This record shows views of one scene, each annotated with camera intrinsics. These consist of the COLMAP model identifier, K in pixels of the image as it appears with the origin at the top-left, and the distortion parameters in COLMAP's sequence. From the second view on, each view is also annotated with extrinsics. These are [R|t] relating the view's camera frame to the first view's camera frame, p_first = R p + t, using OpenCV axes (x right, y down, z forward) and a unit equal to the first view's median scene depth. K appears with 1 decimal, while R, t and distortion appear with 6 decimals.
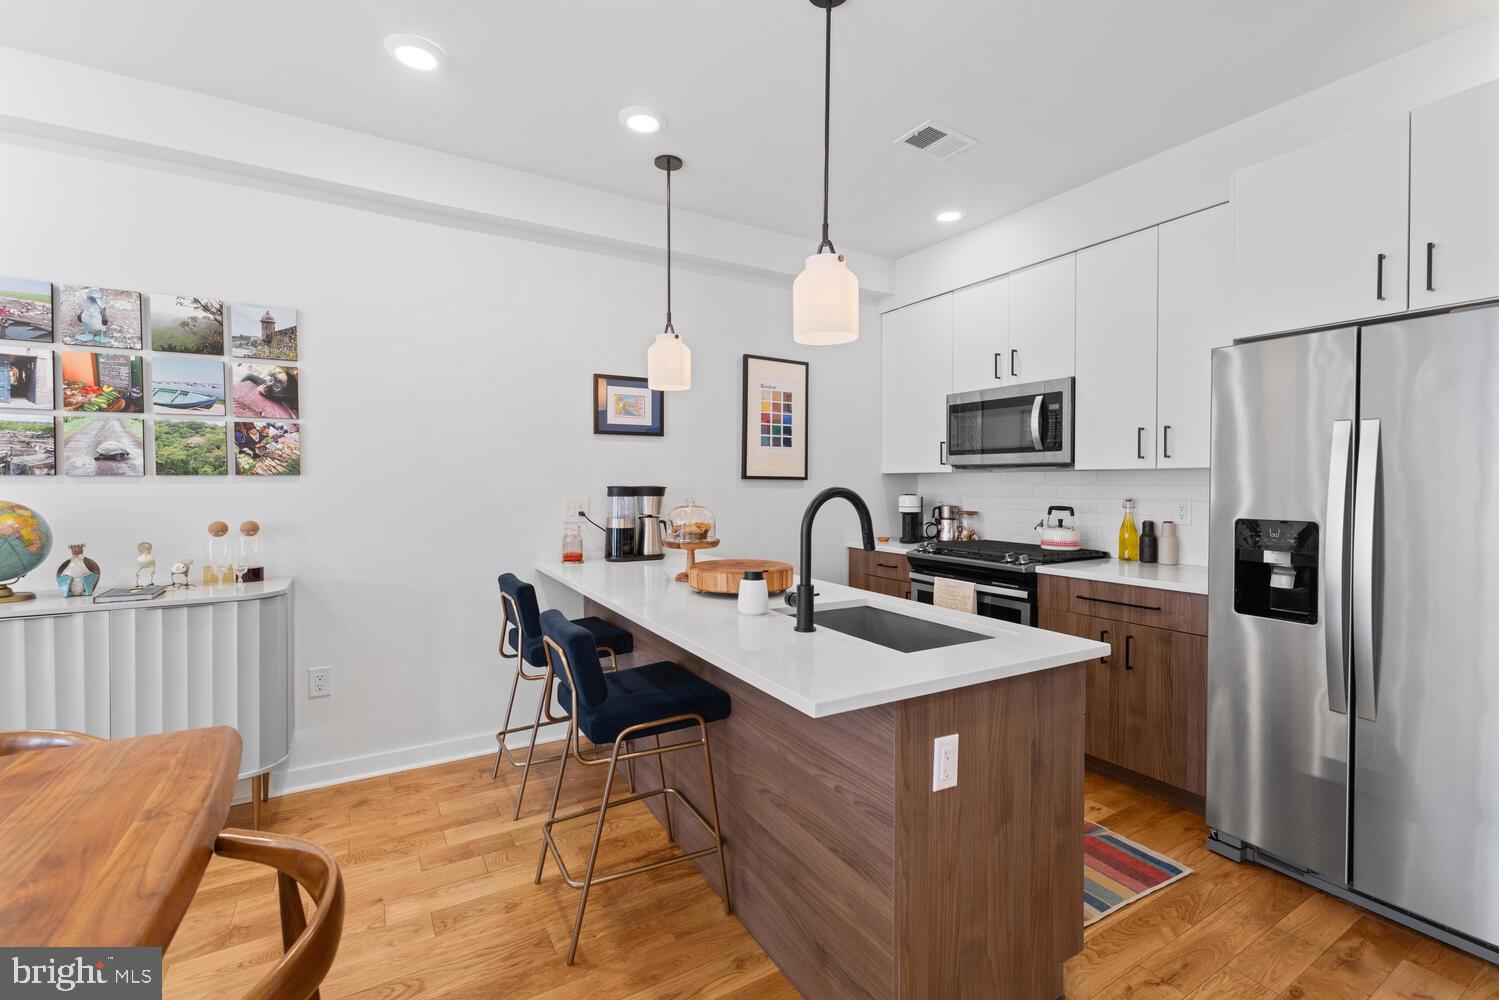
lens RADIAL K [[638.2, 0, 748.0], [0, 638.2, 488.5], [0, 0, 1]] dist [0.000236, 0.001502]
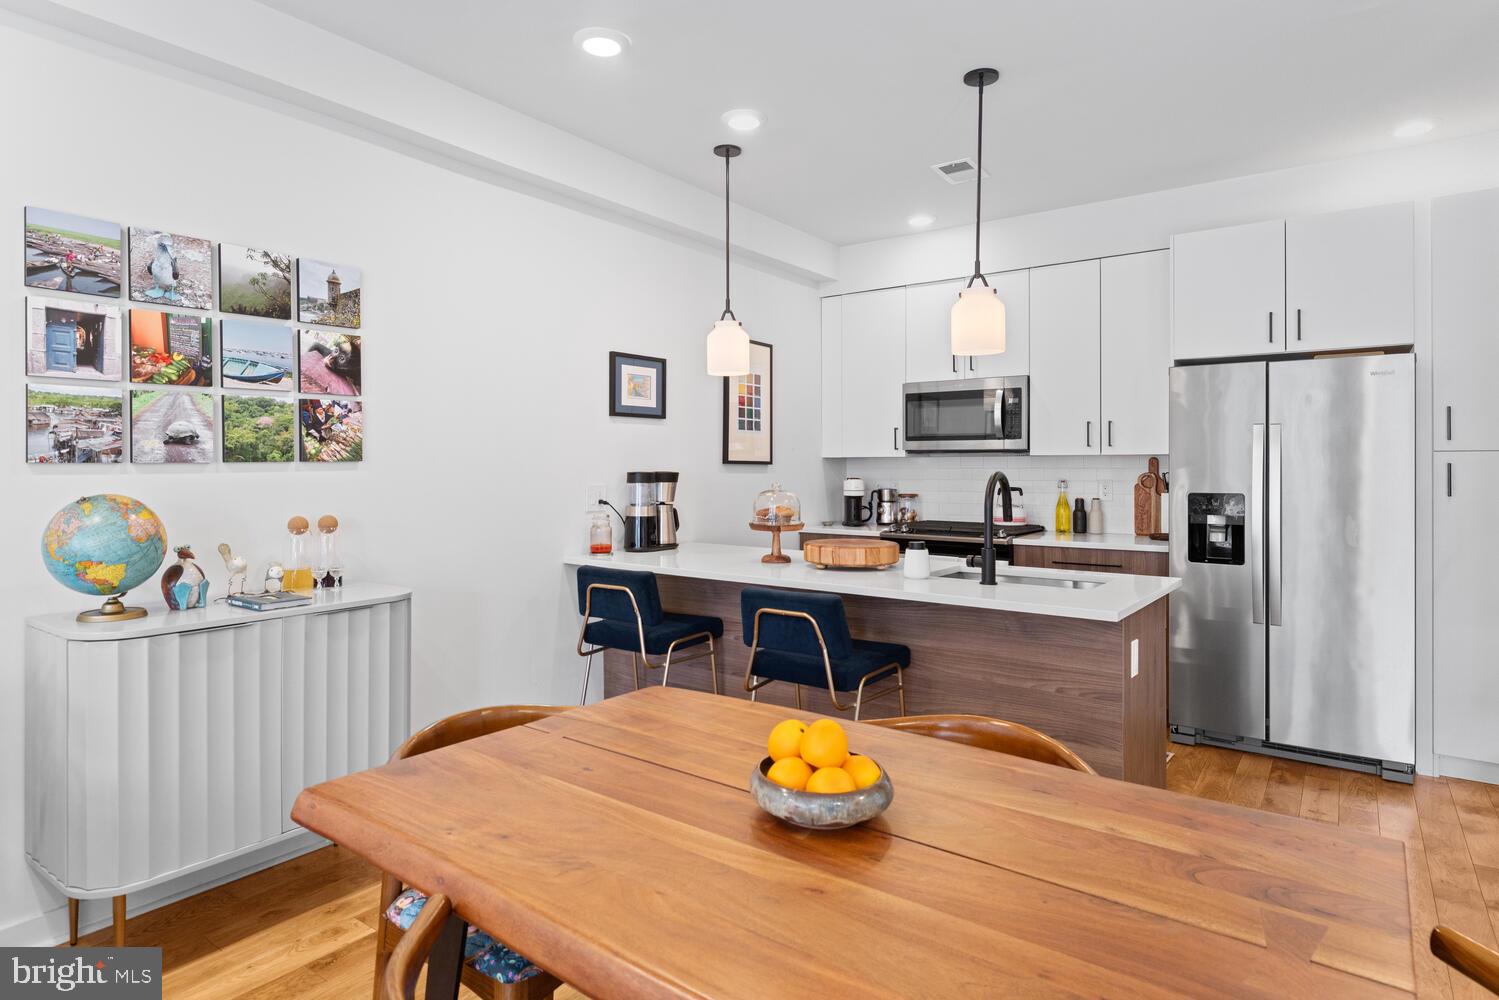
lens RADIAL K [[824.4, 0, 732.0], [0, 824.4, 462.7], [0, 0, 1]] dist [0.008074, -0.000591]
pose [[0.924949, -0.001917, 0.380087, -0.617350], [0.006637, 0.999916, -0.011107, -0.003597], [-0.380034, 0.012796, 0.924884, -0.201906]]
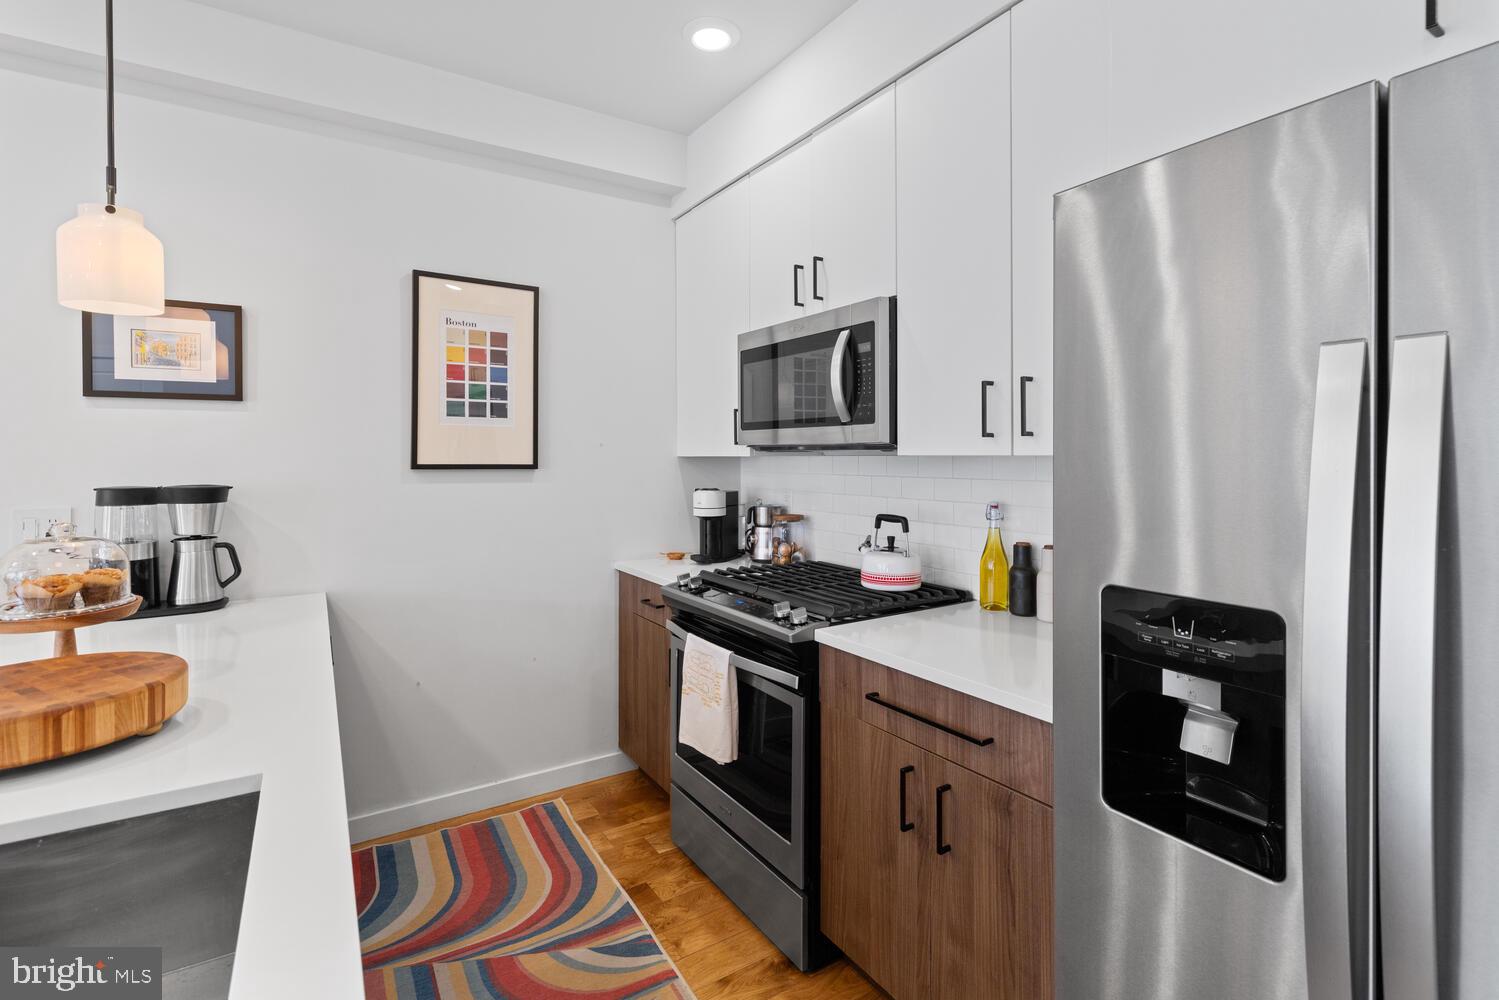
lens RADIAL K [[688.9, 0, 744.3], [0, 688.9, 455.2], [0, 0, 1]] dist [0.002018, 0.000443]
pose [[0.999487, -0.004753, 0.031667, 0.388265], [0.005058, 0.999942, -0.009551, -0.027305], [-0.031620, 0.009706, 0.999453, 0.415823]]
